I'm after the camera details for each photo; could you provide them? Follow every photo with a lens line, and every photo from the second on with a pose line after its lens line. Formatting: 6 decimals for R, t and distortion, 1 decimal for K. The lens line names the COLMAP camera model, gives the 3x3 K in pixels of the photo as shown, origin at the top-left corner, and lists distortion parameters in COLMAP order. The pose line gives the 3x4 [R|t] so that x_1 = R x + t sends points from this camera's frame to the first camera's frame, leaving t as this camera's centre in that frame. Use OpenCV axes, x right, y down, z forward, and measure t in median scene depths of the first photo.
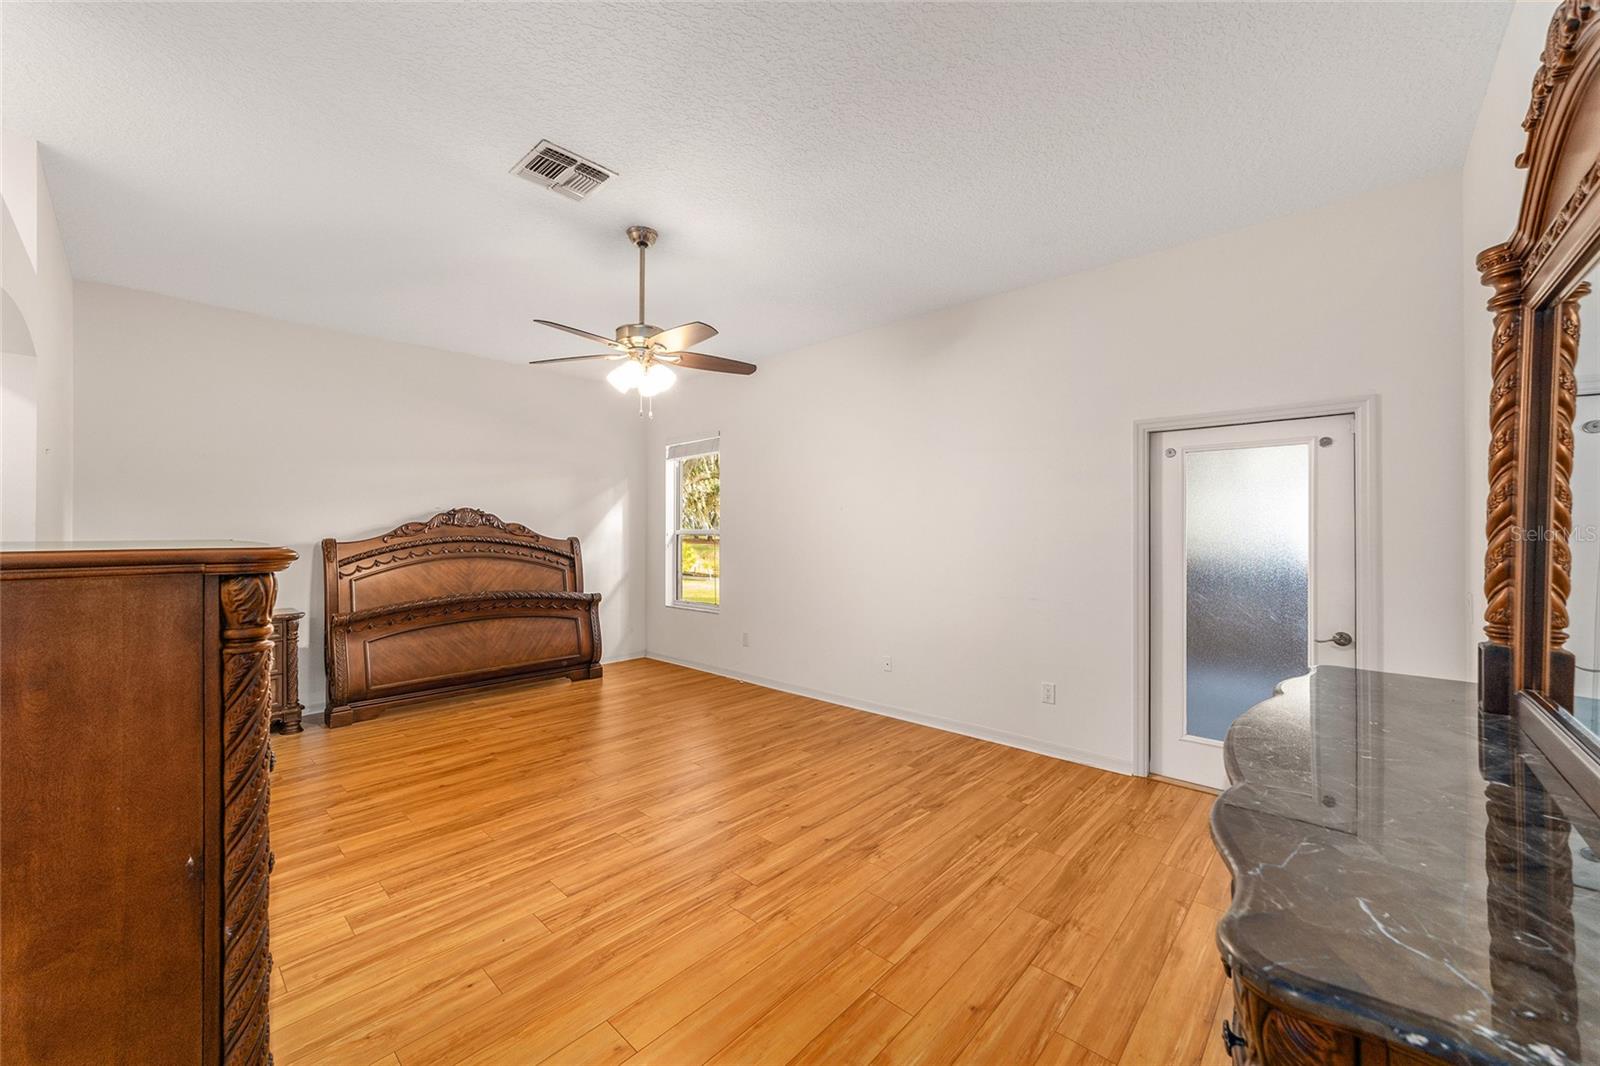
lens RADIAL K [[607.8, 0, 800.3], [0, 607.8, 535.3], [0, 0, 1]] dist [-0.009145, 0.004682]
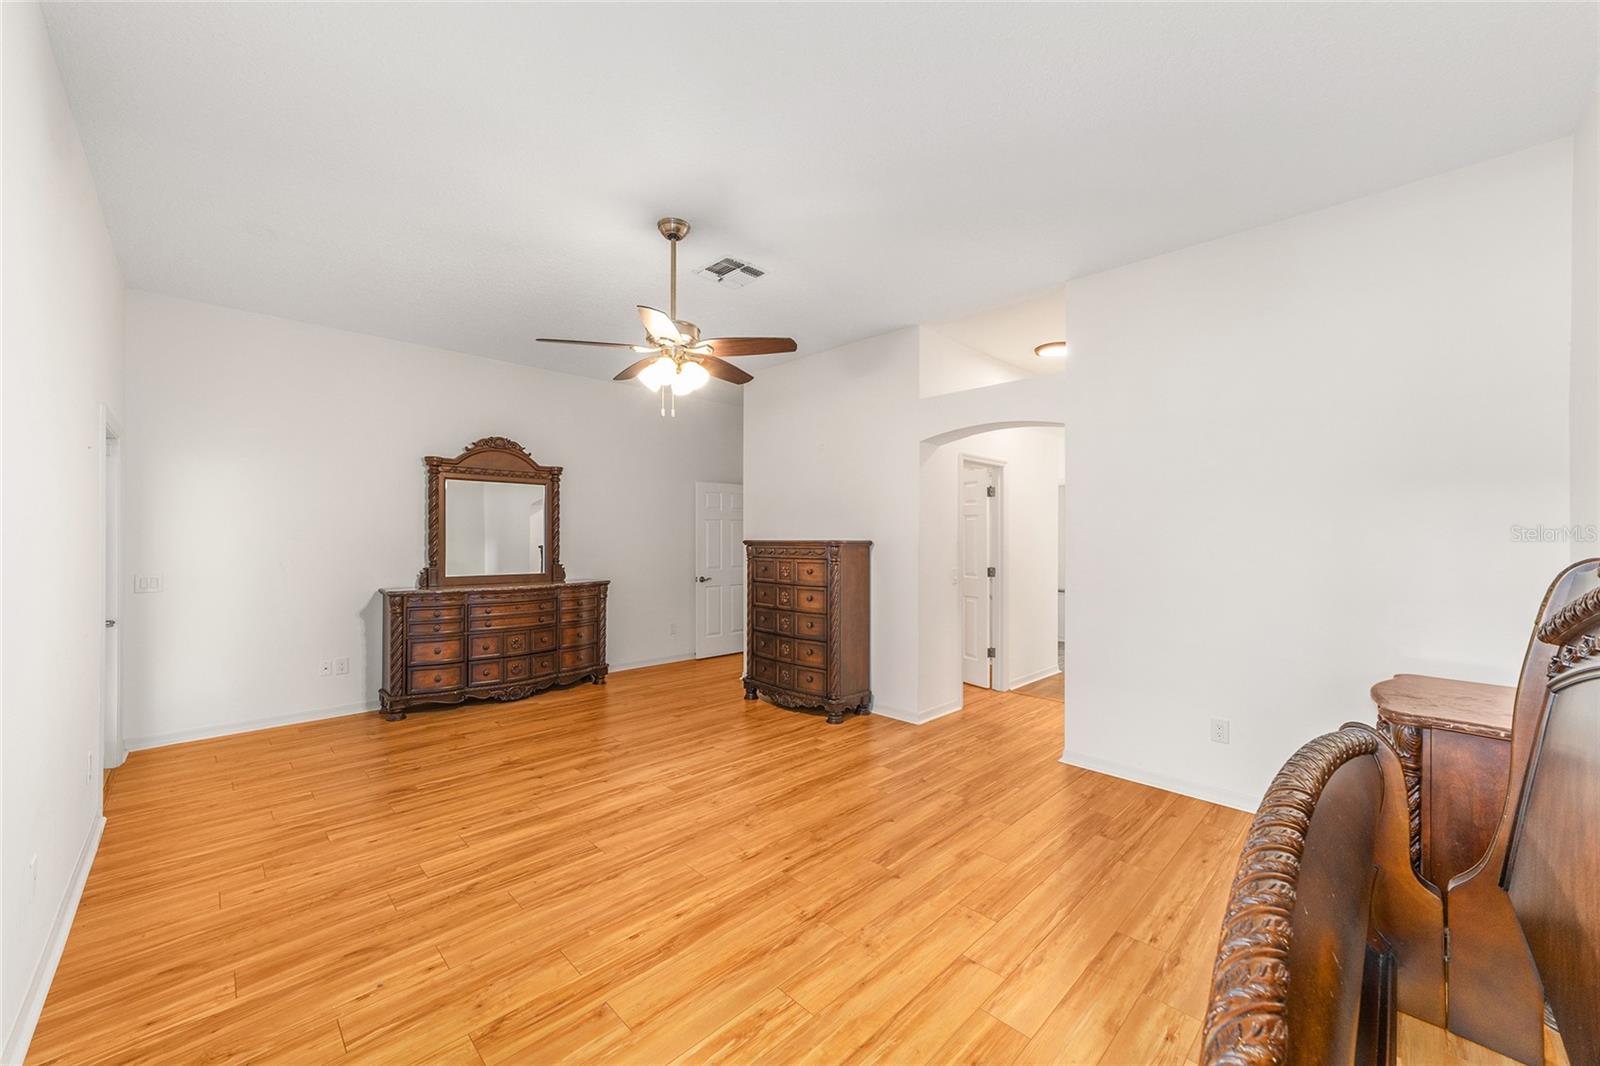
lens RADIAL K [[617.2, 0, 793.8], [0, 617.2, 538.7], [0, 0, 1]] dist [-0.012376, 0.007326]
pose [[-0.998266, -0.006531, 0.058498, -0.505499], [-0.006244, 0.999968, 0.005084, -0.007294], [-0.058529, 0.004710, -0.998275, 1.942988]]
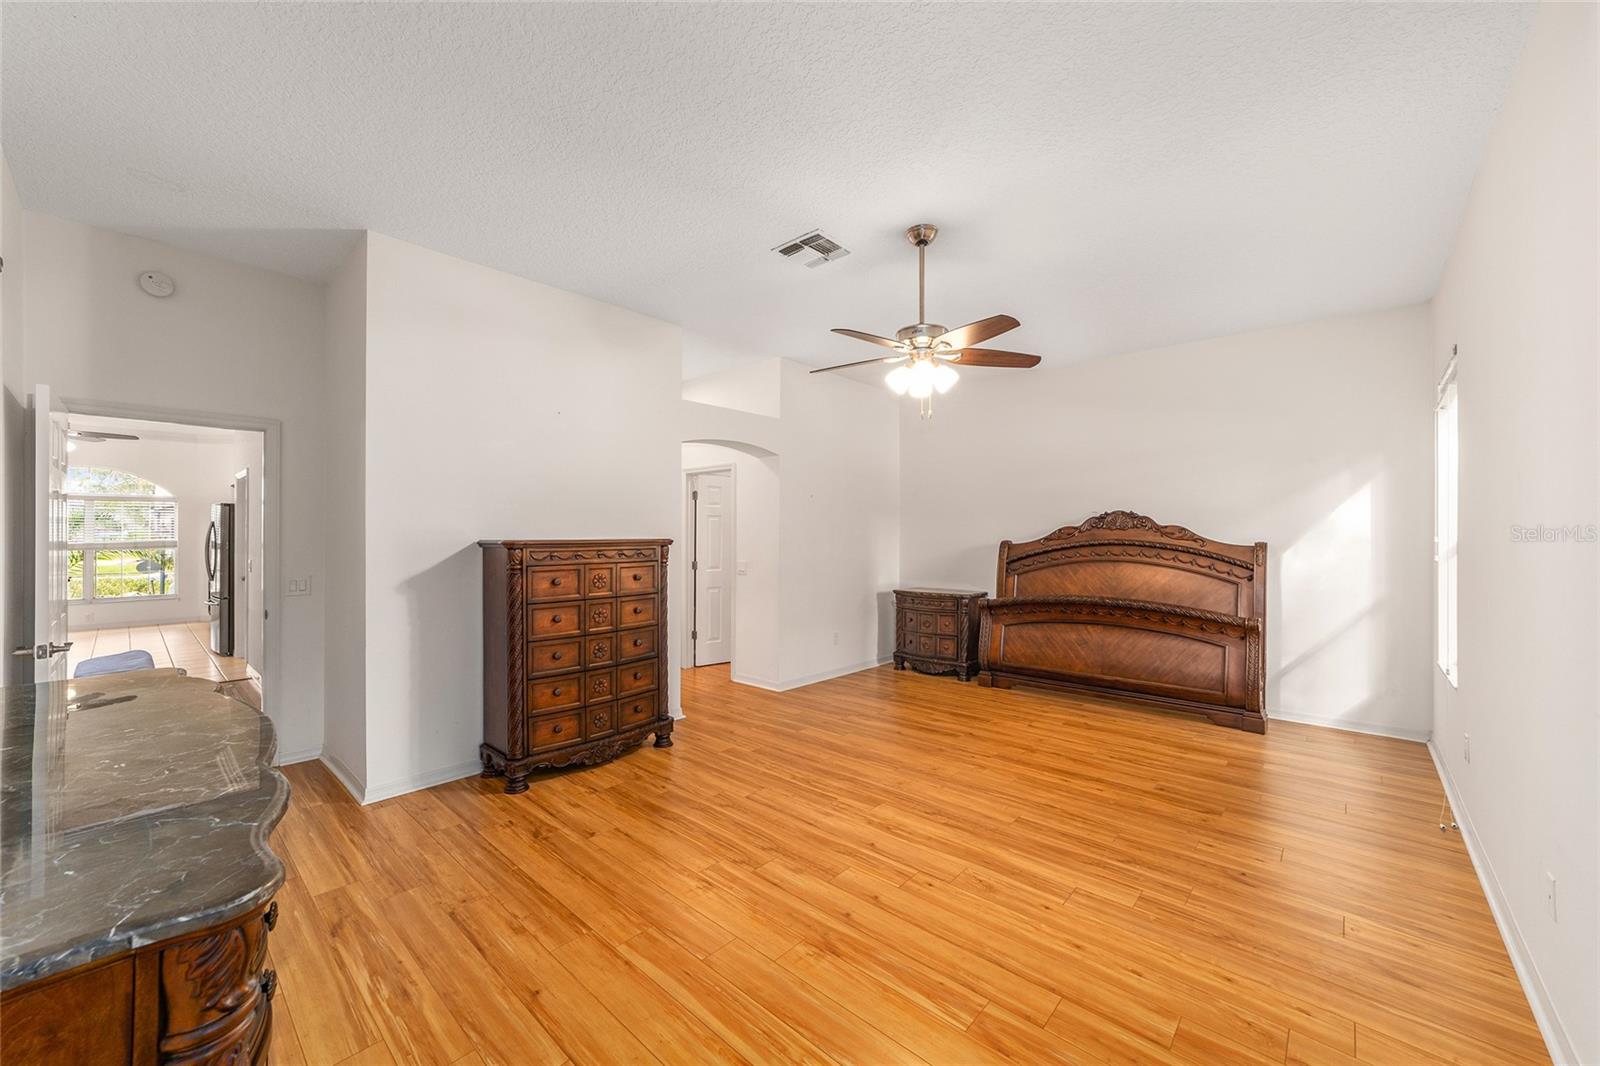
lens RADIAL K [[617.2, 0, 793.8], [0, 617.2, 538.7], [0, 0, 1]] dist [-0.012376, 0.007326]
pose [[0.003530, 0.002113, -0.999992, 0.729934], [-0.002833, 0.999994, 0.002103, -0.000496], [0.999990, 0.002826, 0.003536, 0.781670]]
